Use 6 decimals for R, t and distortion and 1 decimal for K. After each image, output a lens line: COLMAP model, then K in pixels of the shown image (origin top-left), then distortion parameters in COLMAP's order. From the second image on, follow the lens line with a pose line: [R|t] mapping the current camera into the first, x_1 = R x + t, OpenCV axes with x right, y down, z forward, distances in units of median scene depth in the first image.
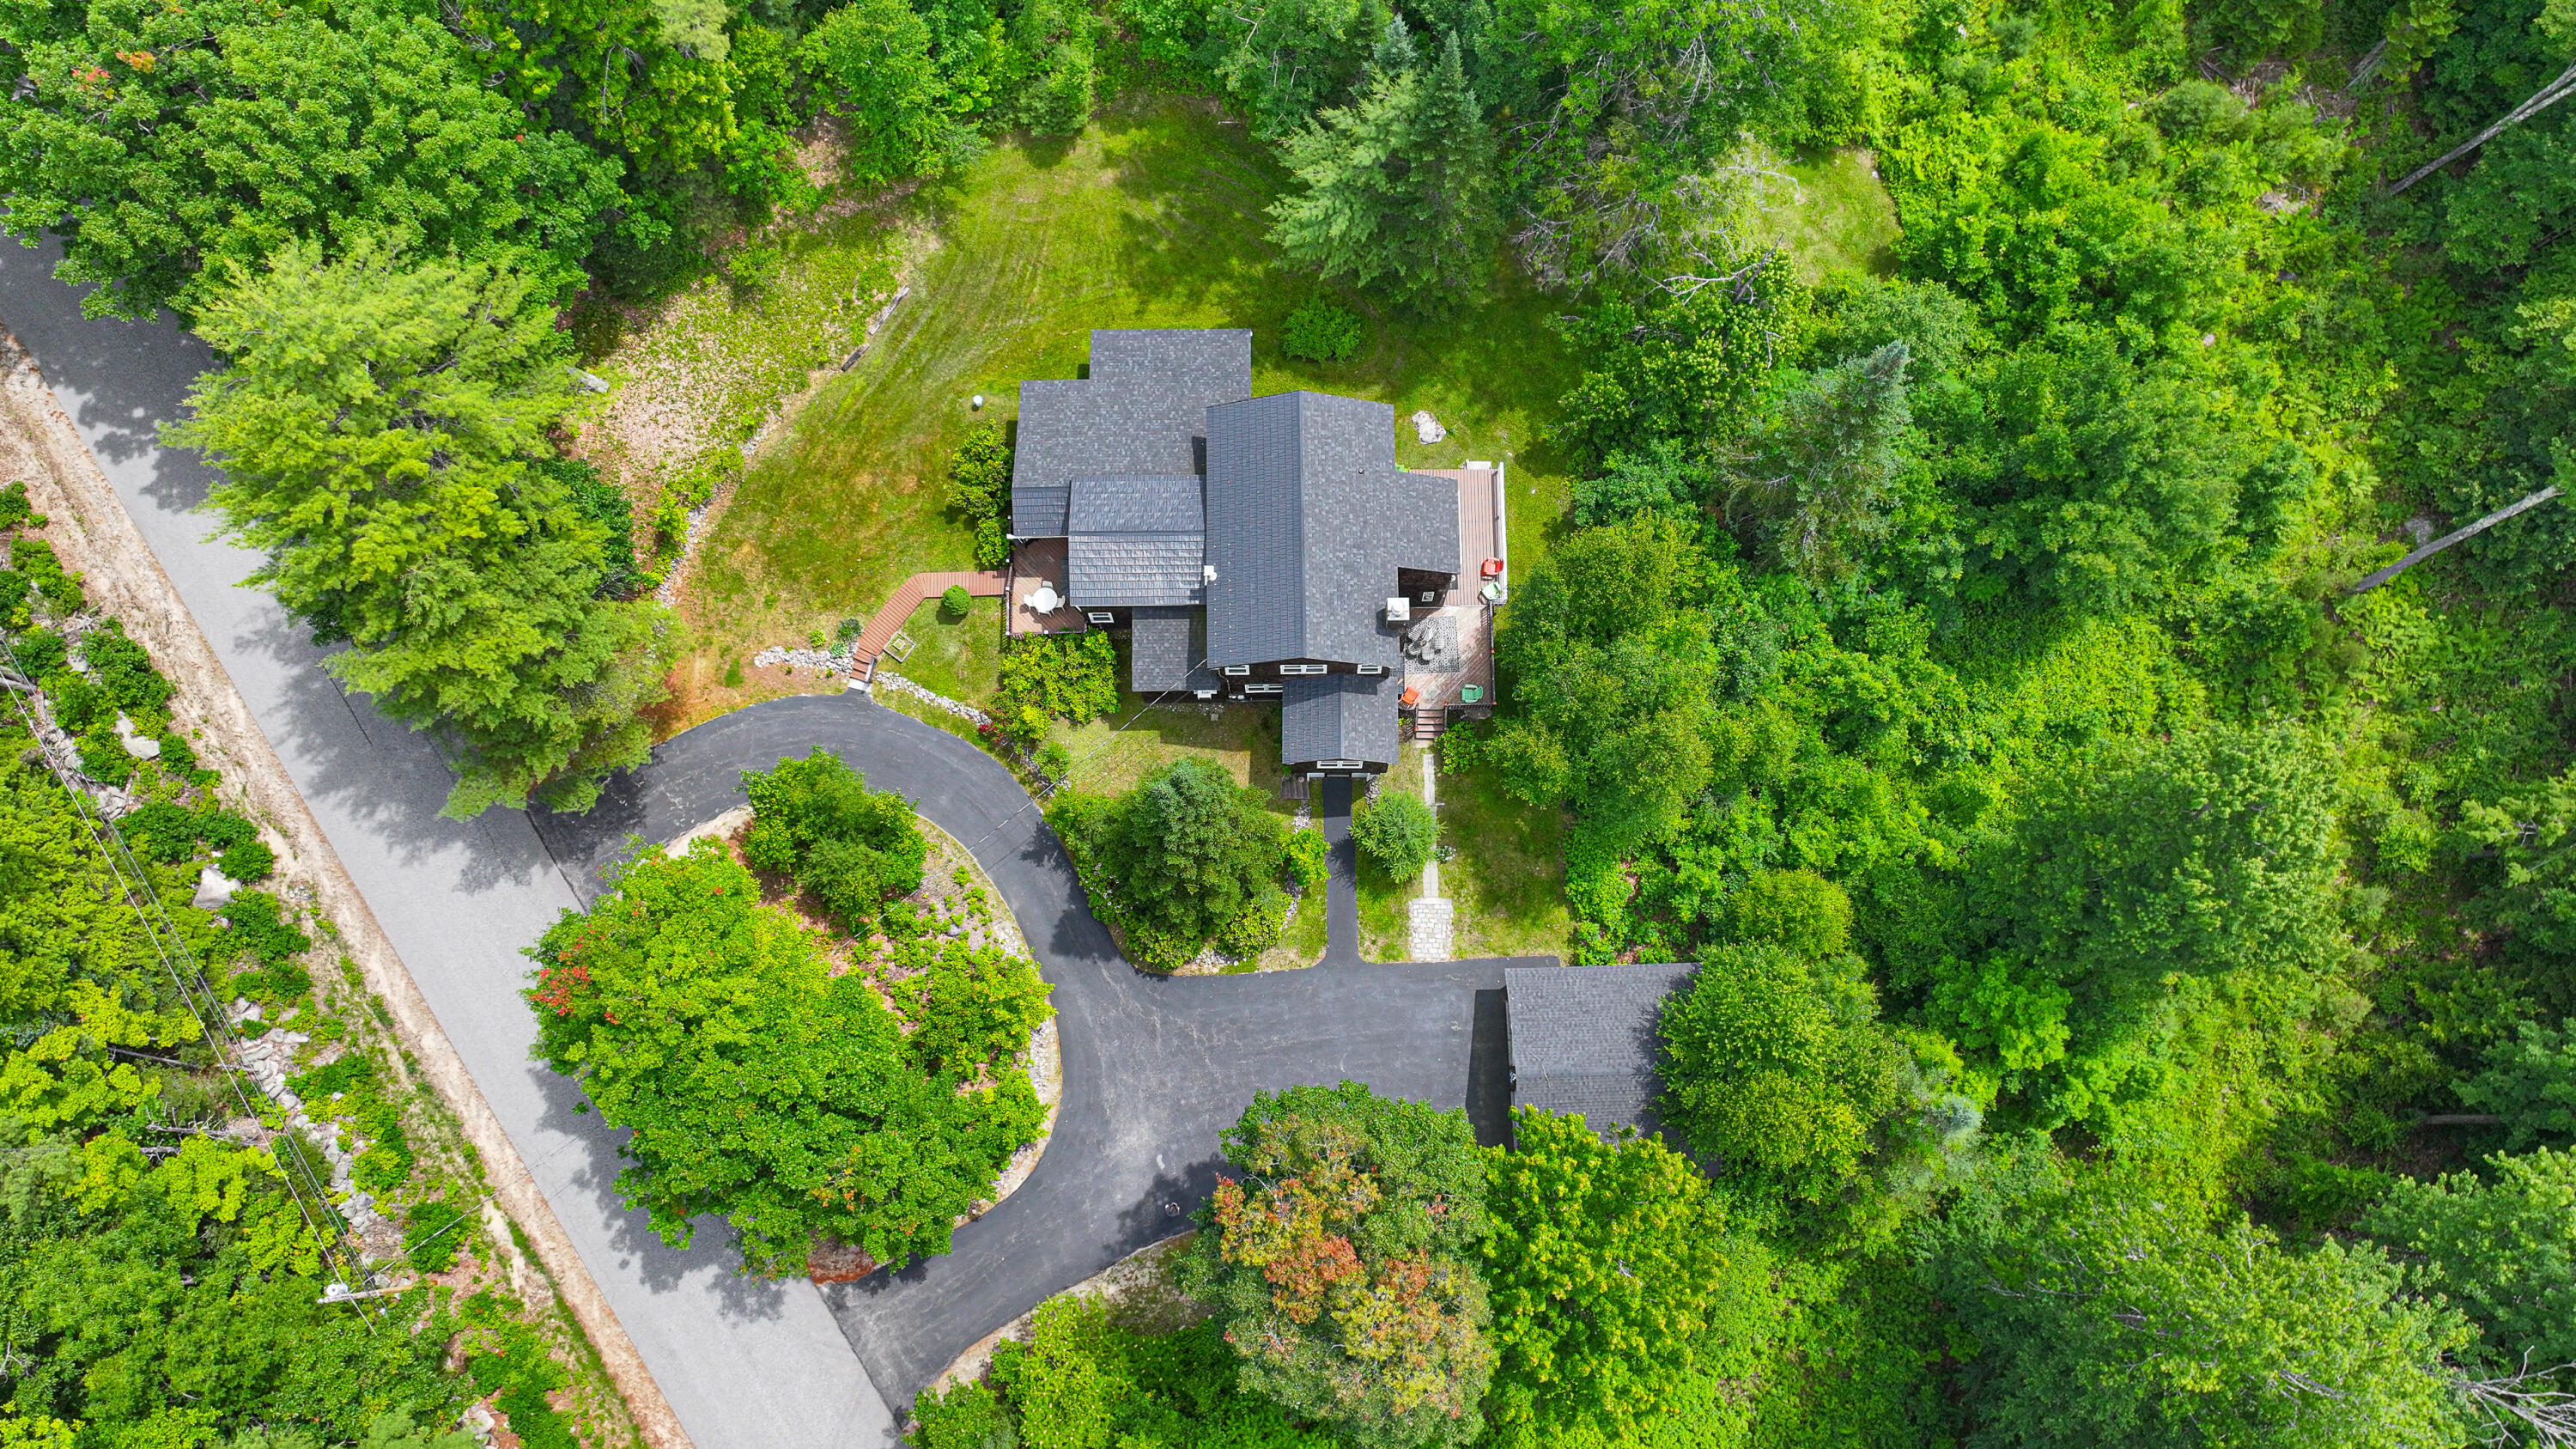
lens RADIAL K [[1868.7, 0, 1288.0], [0, 1868.7, 724.5], [0, 0, 1]] dist [0.003812, -0.061630]
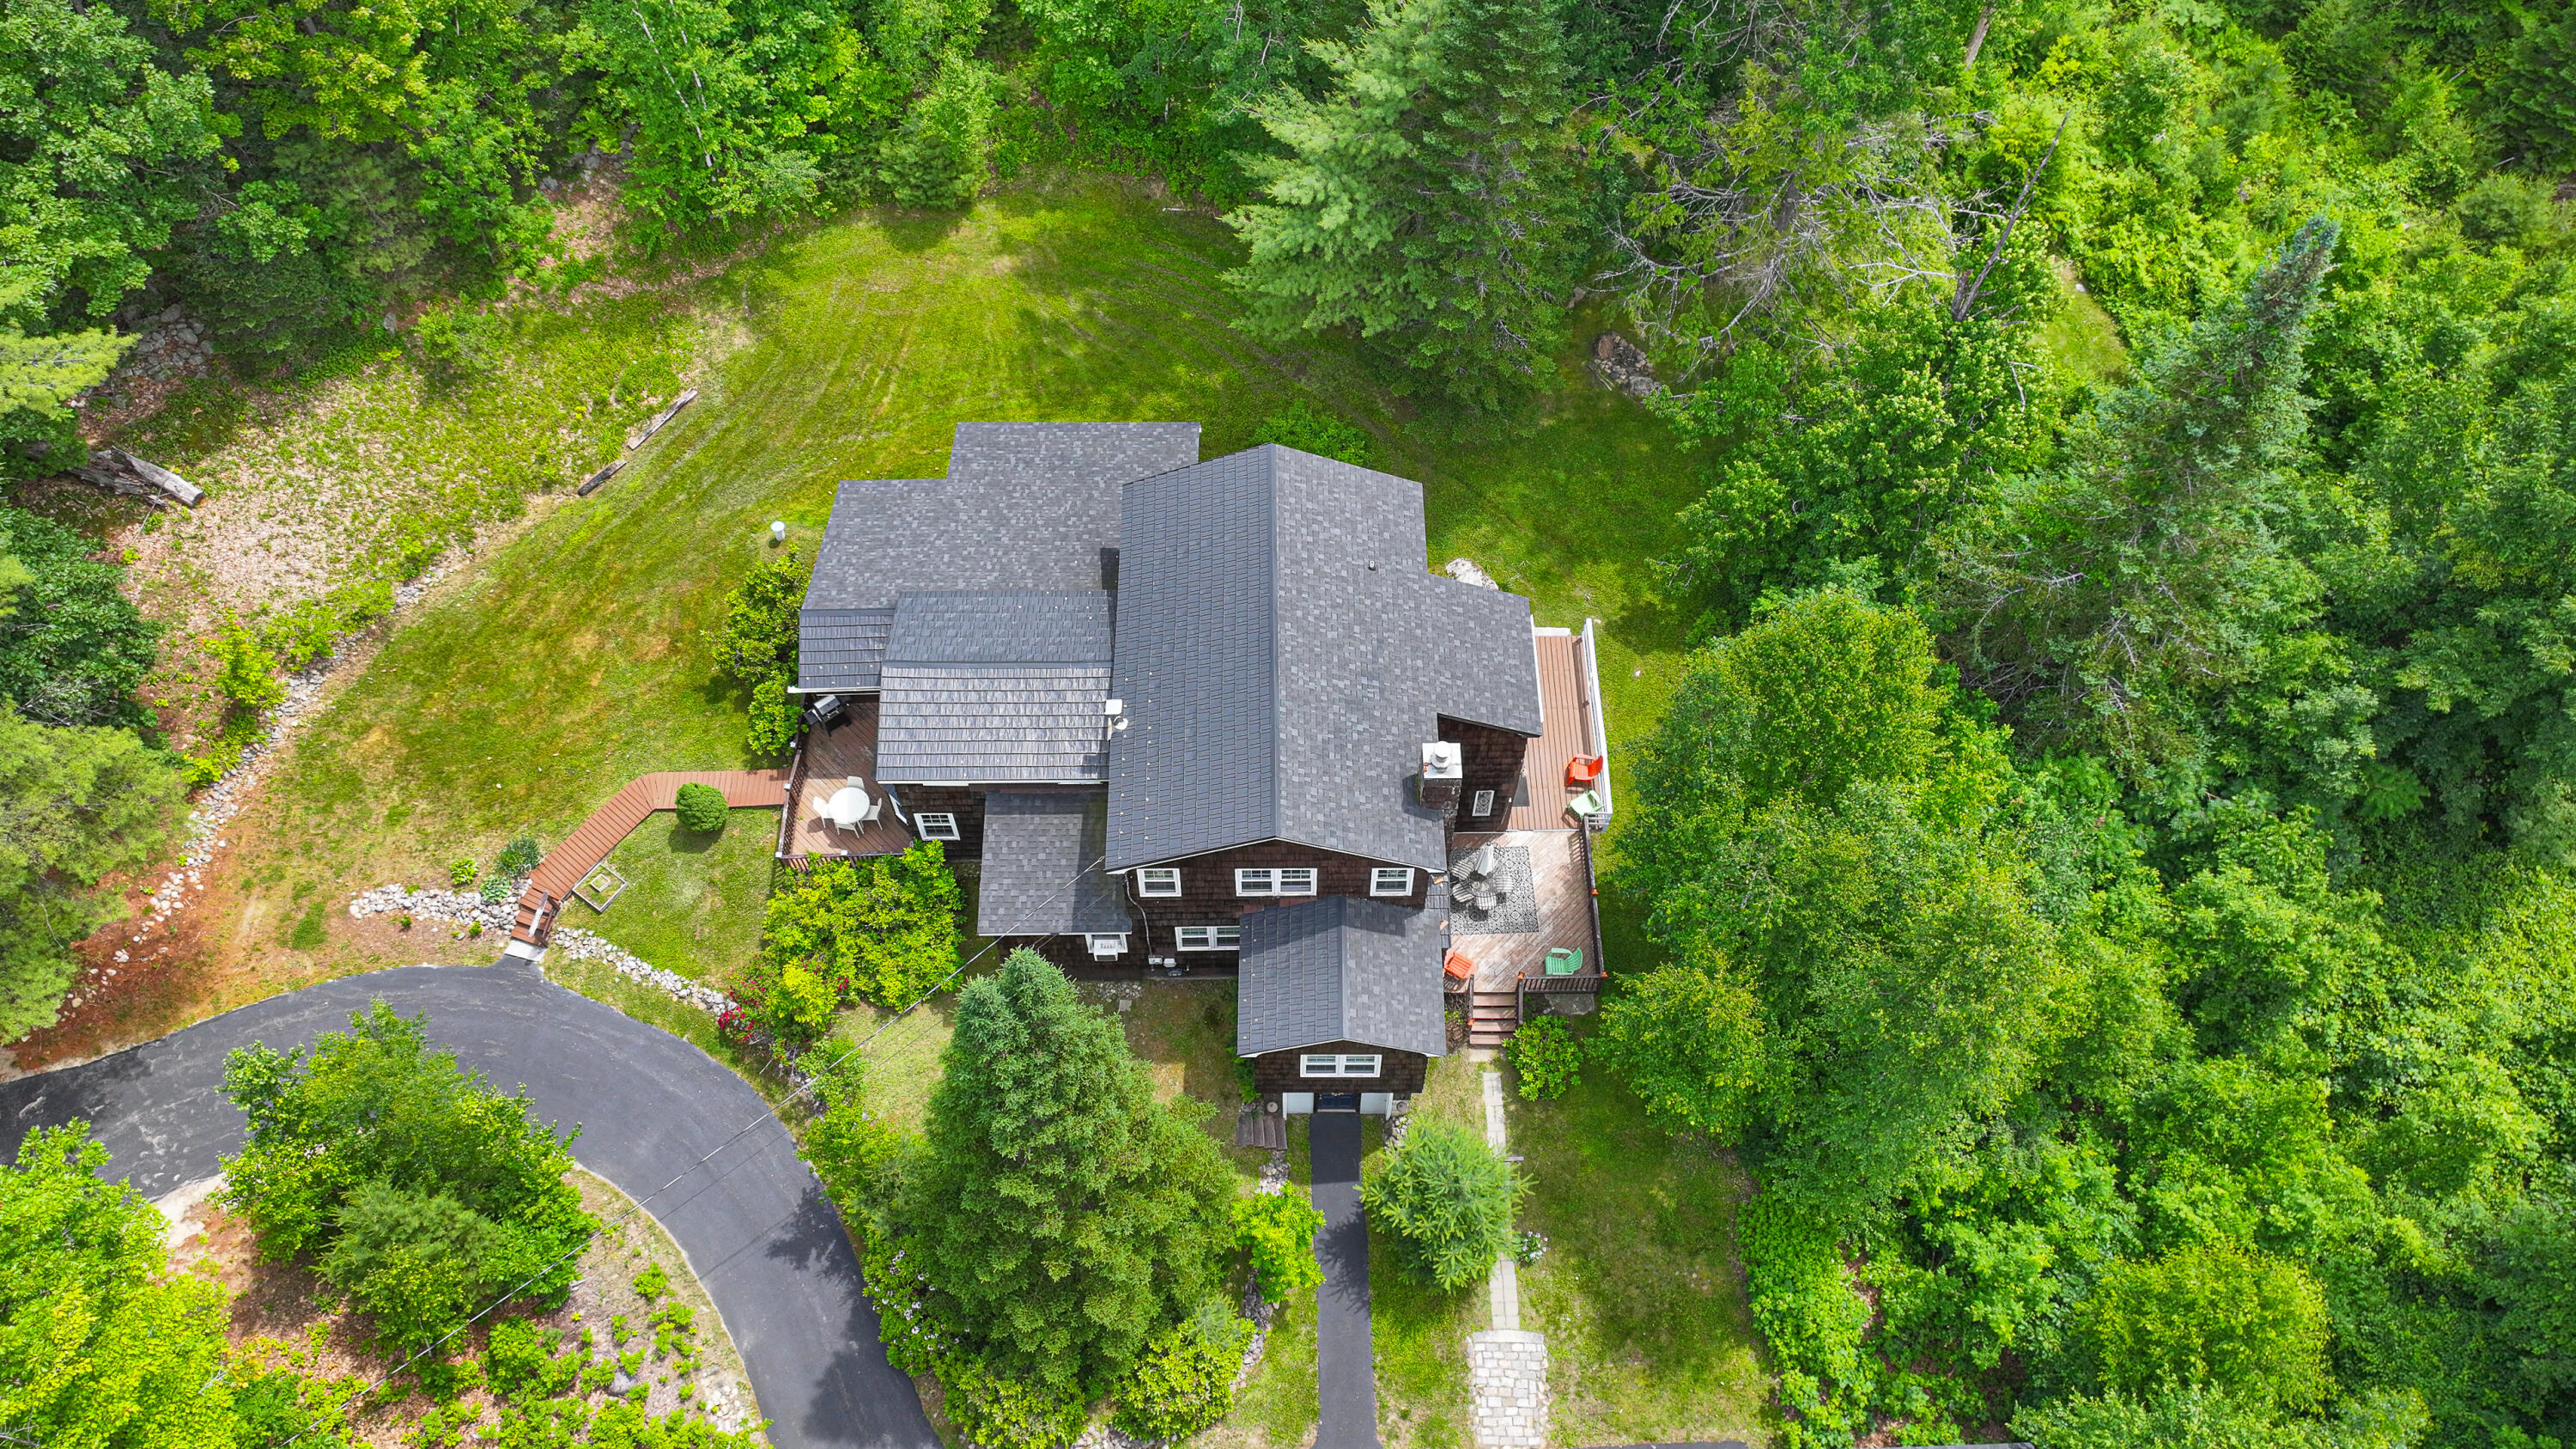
lens RADIAL K [[1818.7, 0, 1296.0], [0, 1818.7, 720.1], [0, 0, 1]] dist [-0.002459, 0.003923]
pose [[0.999932, 0.004334, 0.010795, 0.007673], [-0.000513, 0.943522, -0.331309, 0.100983], [-0.011621, 0.331281, 0.943461, 0.434609]]
